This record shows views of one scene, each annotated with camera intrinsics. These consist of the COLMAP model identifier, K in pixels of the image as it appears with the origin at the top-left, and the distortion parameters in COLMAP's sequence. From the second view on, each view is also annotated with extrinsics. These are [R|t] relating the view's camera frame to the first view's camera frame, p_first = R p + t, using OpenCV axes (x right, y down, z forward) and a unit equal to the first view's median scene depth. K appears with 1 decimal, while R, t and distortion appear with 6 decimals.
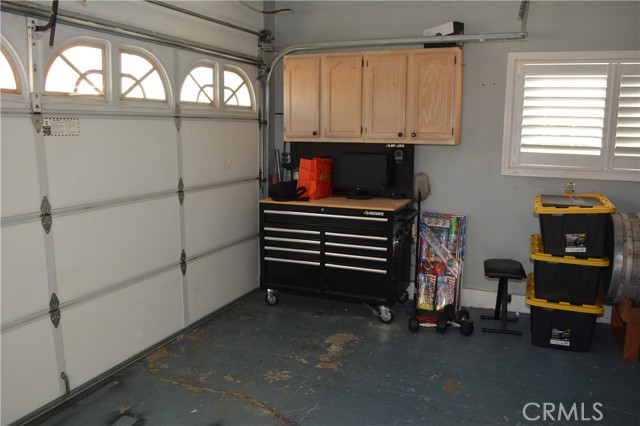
lens RADIAL K [[506.8, 0, 325.7], [0, 506.8, 213.7], [0, 0, 1]] dist [-0.078697, 0.006307]
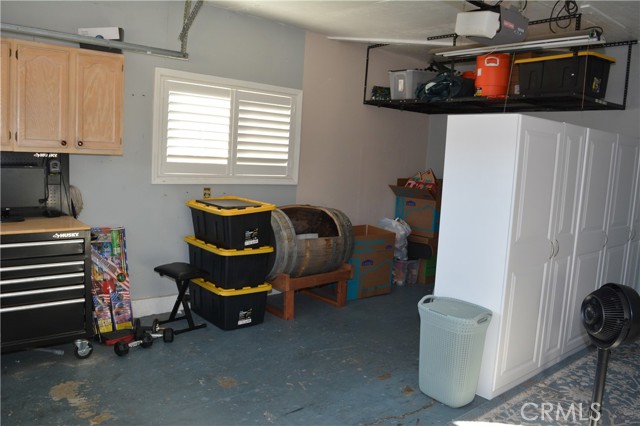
lens RADIAL K [[506.8, 0, 325.7], [0, 506.8, 213.7], [0, 0, 1]] dist [-0.078697, 0.006307]
pose [[0.454130, -0.089236, 0.886455, -0.425524], [0.094620, 0.994175, 0.051606, -0.036921], [-0.885897, 0.060441, 0.459928, 0.217417]]
